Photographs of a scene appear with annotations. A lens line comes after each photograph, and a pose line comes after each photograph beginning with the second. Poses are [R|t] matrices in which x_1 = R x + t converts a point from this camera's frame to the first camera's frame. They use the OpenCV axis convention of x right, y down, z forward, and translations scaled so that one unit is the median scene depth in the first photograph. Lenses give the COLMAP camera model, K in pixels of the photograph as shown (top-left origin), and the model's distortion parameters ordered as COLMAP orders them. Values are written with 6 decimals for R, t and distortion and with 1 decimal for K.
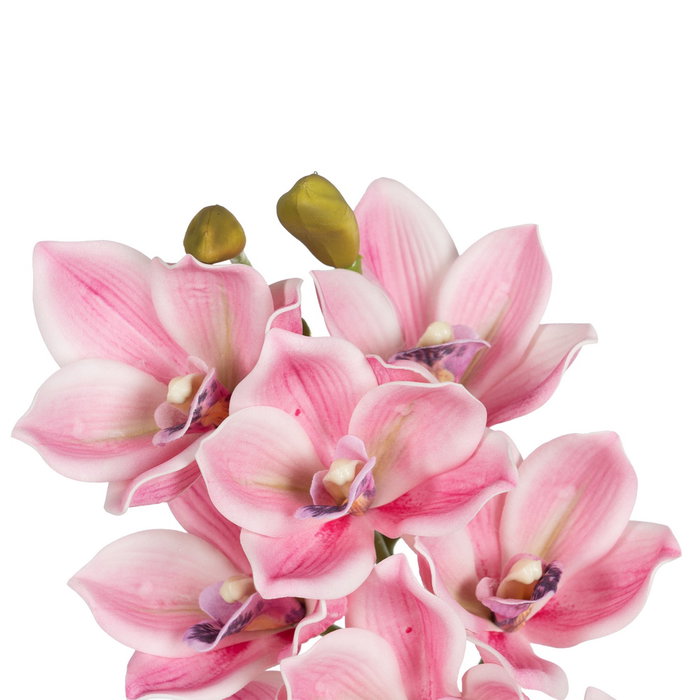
lens RADIAL K [[4723.5, 0, 347.1], [0, 4723.5, 350.9], [0, 0, 1]] dist [-0.619397, 0.000000]
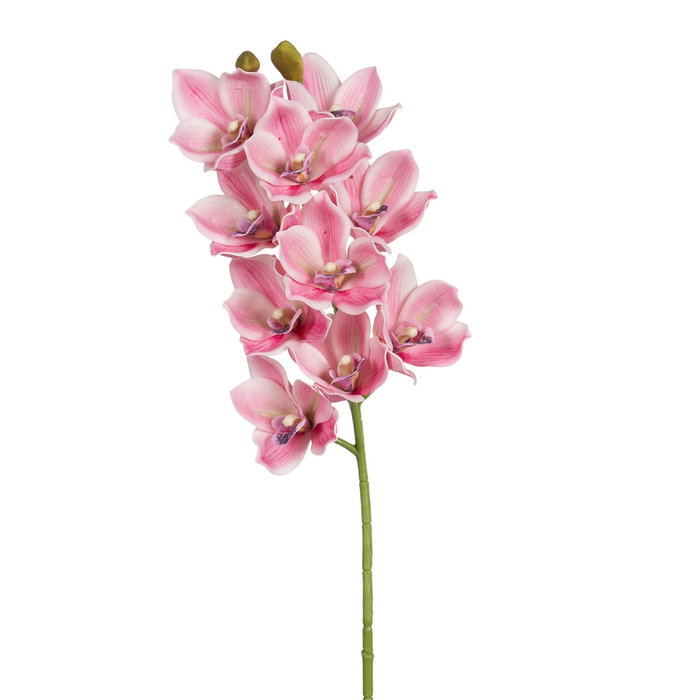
lens RADIAL K [[4723.5, 0, 351.1], [0, 4723.5, 350.1], [0, 0, 1]] dist [-0.619397, 0.000000]
pose [[0.998563, -0.009701, 0.052710, -0.102534], [0.013175, 0.997735, -0.065961, 0.281605], [-0.051950, 0.066560, 0.996429, -1.419683]]
